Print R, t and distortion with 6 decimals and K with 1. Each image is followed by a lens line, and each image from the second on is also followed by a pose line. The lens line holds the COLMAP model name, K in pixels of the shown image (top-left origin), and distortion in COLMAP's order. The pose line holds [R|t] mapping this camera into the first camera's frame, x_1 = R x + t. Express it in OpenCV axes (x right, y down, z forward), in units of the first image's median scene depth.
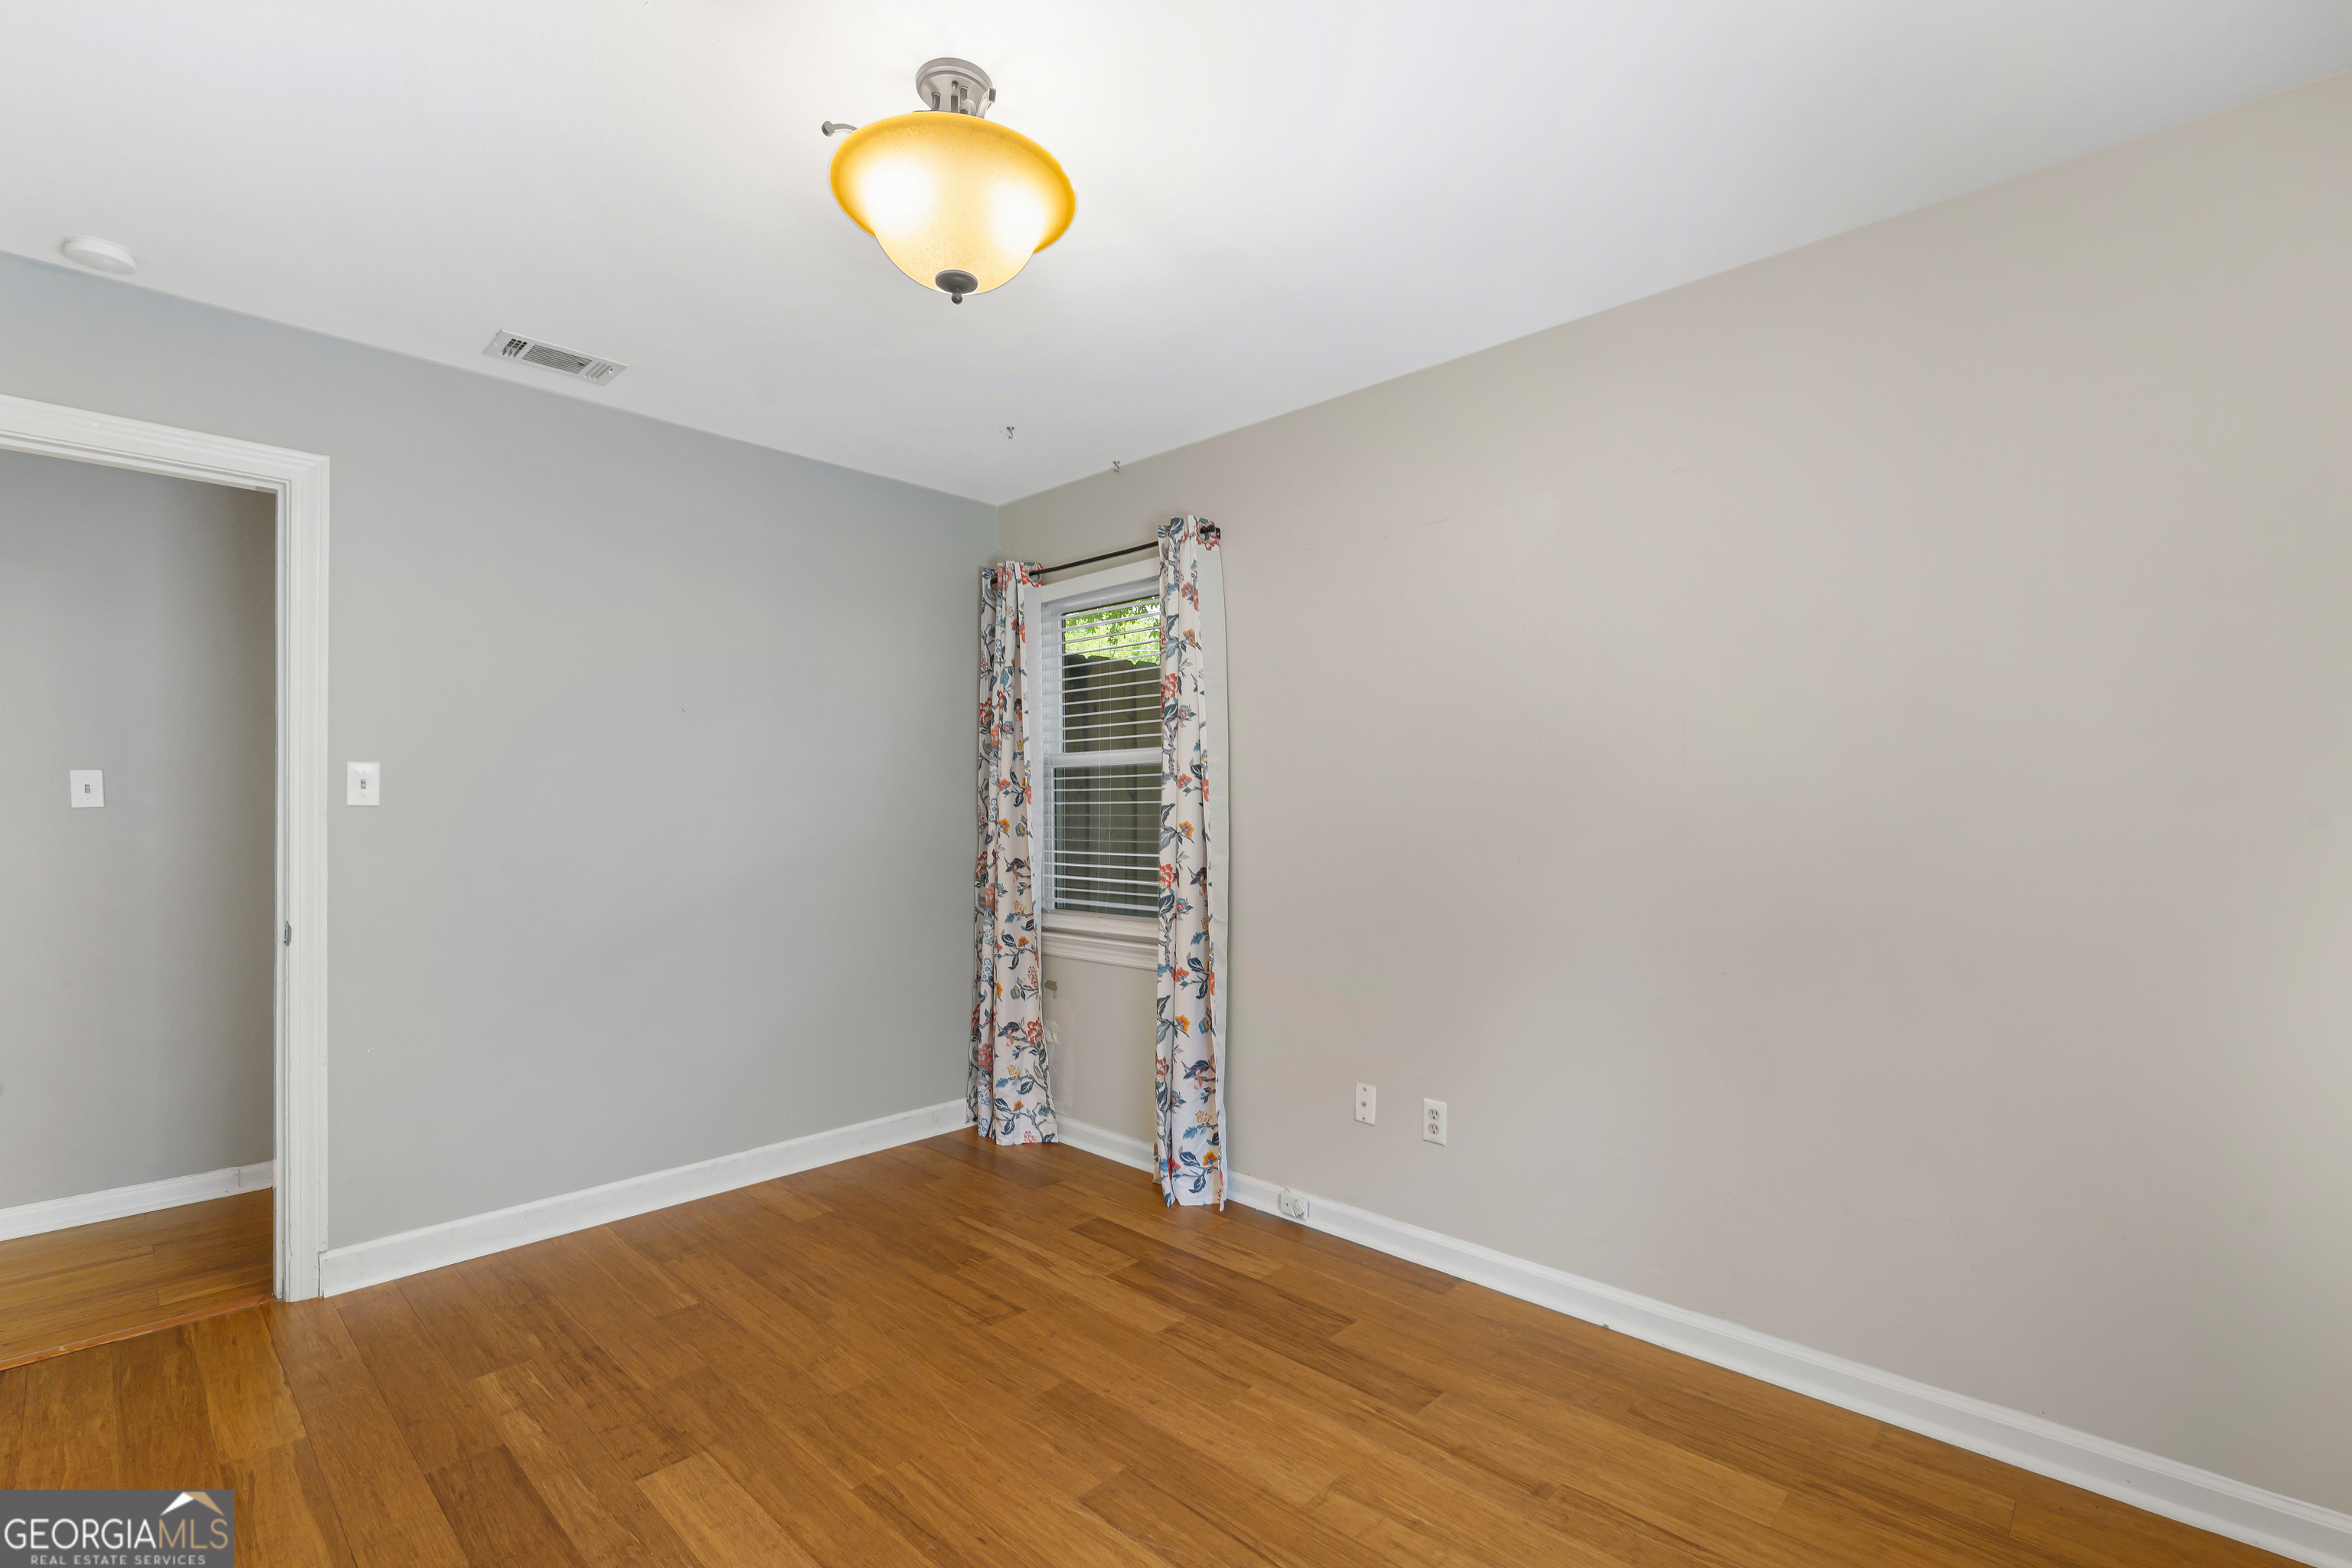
lens RADIAL K [[1055.0, 0, 1164.0], [0, 1055.0, 804.6], [0, 0, 1]] dist [-0.002826, 0.000309]
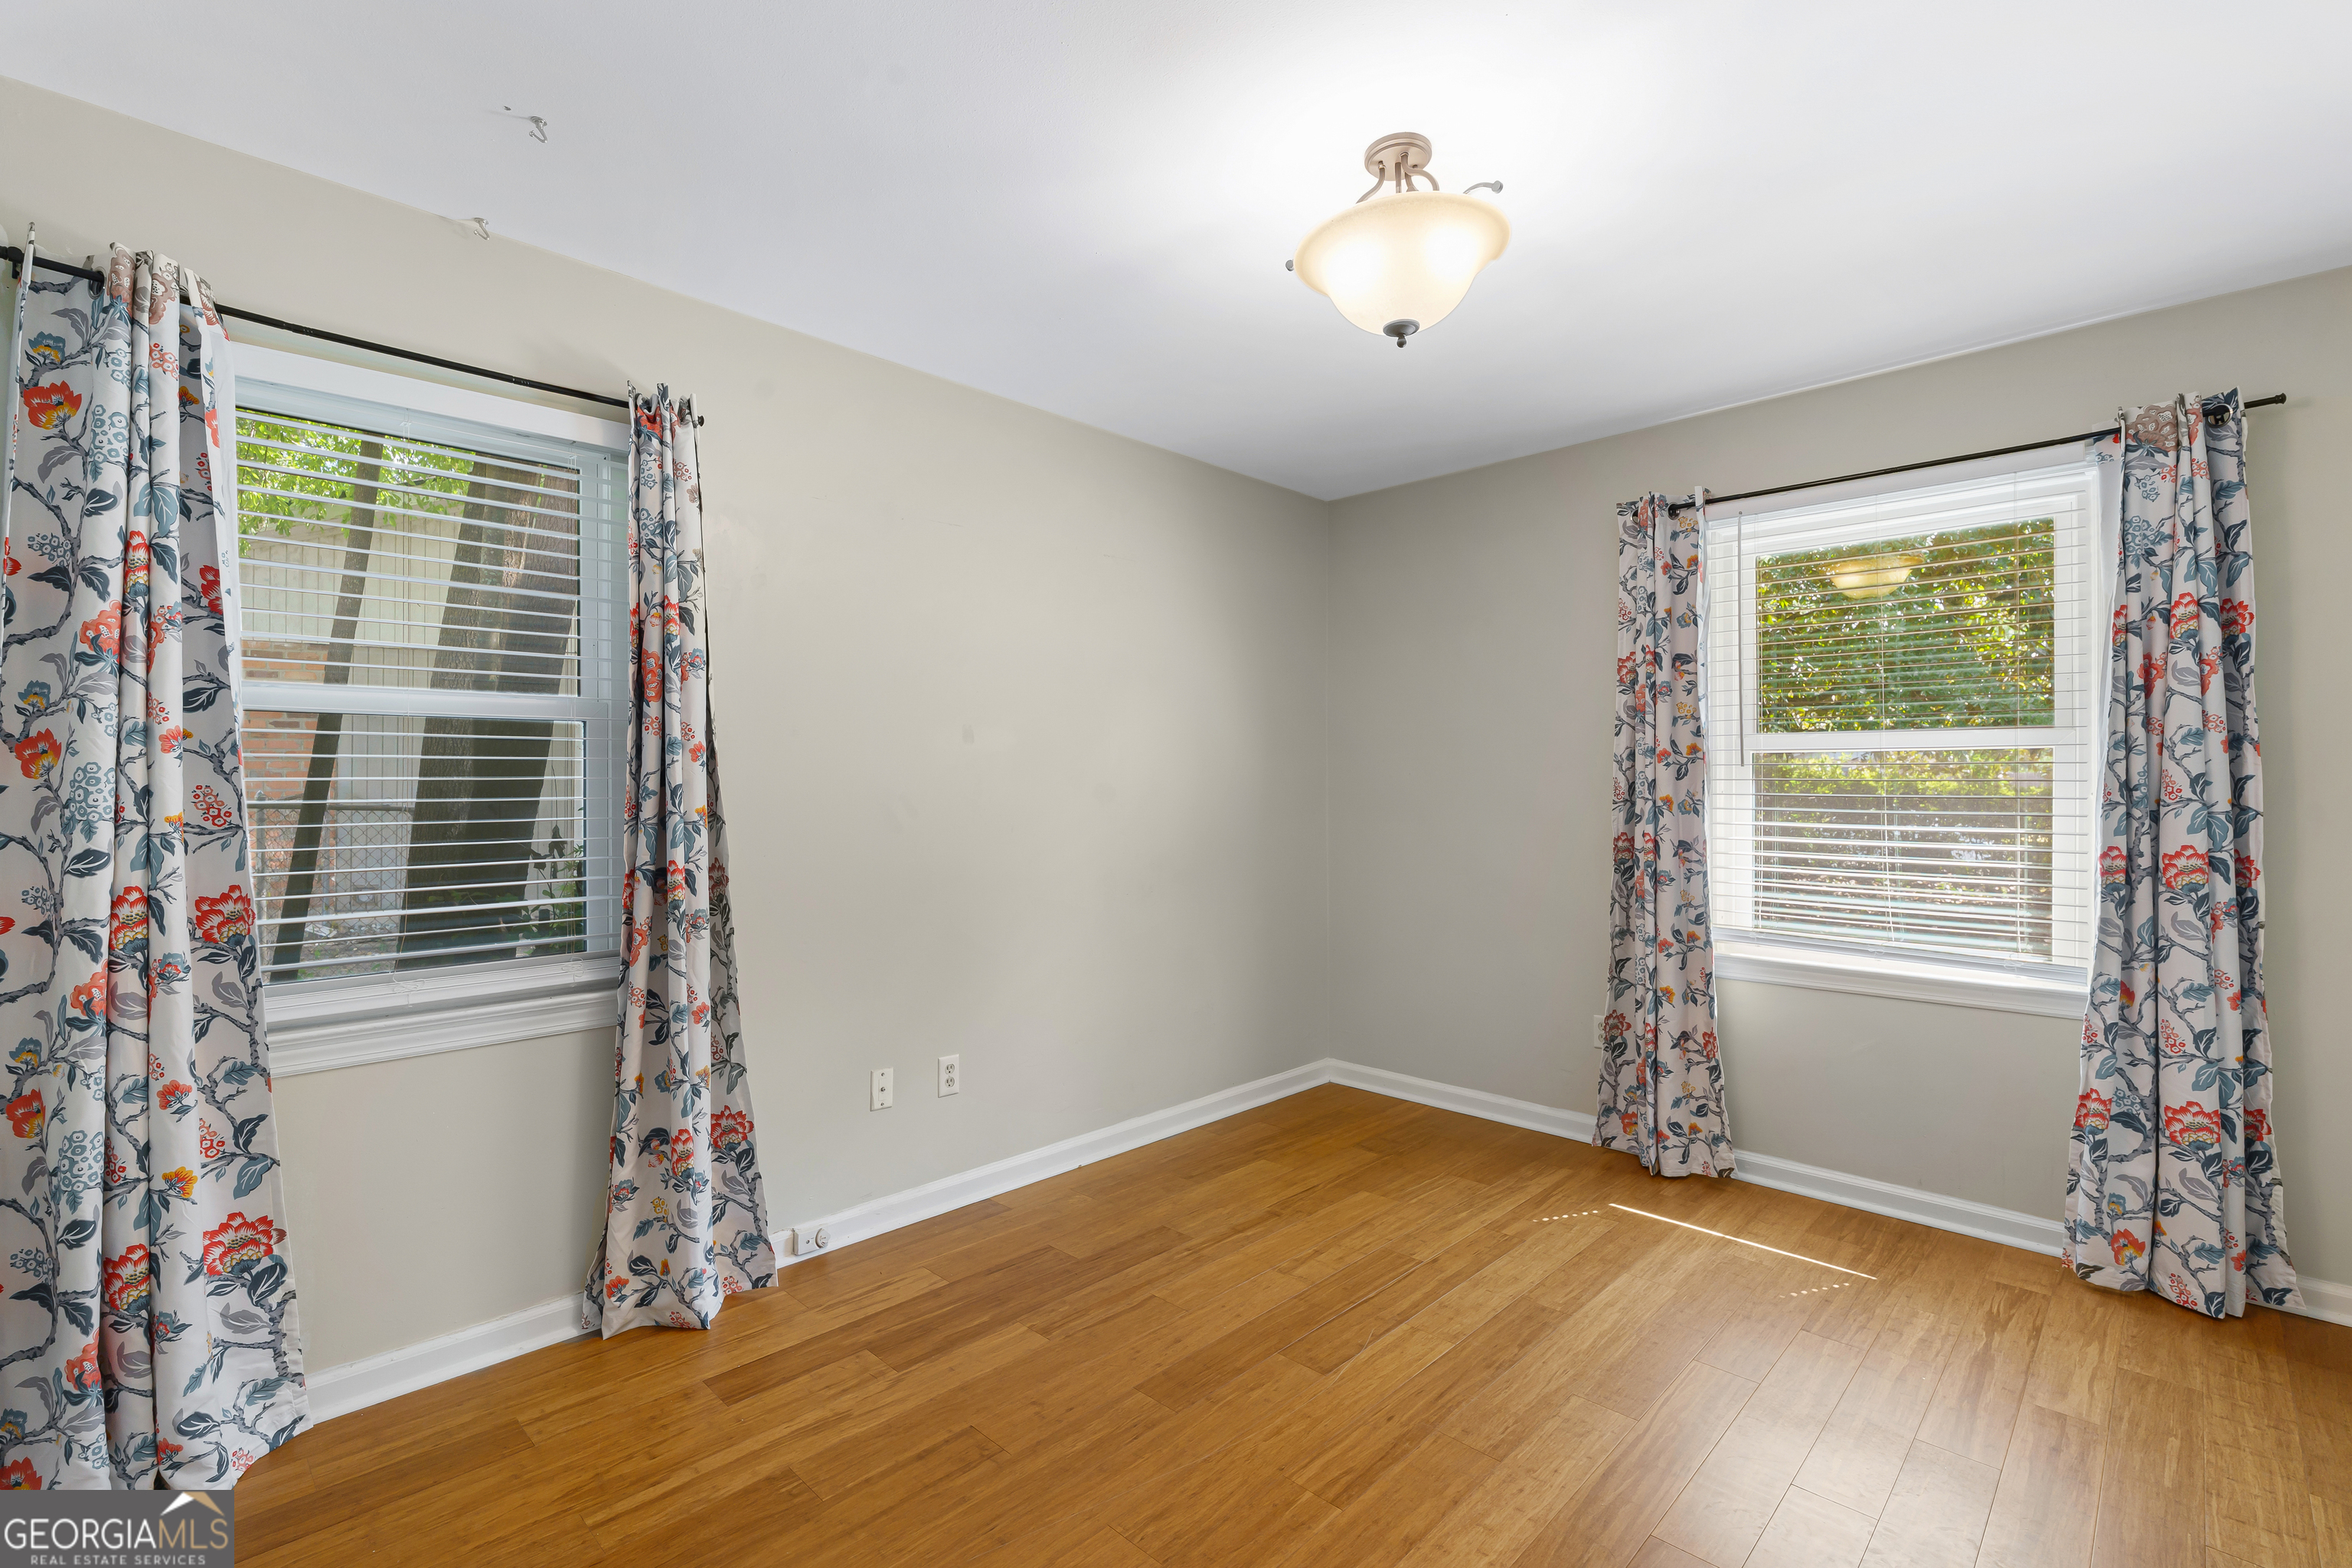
lens RADIAL K [[1055.0, 0, 1166.5], [0, 1055.0, 779.3], [0, 0, 1]] dist [-0.002826, 0.000309]
pose [[0.012002, 0.005215, 0.999914, -0.845283], [-0.001942, 0.999985, -0.005192, 0.000417], [-0.999926, -0.001879, 0.012012, 0.777514]]
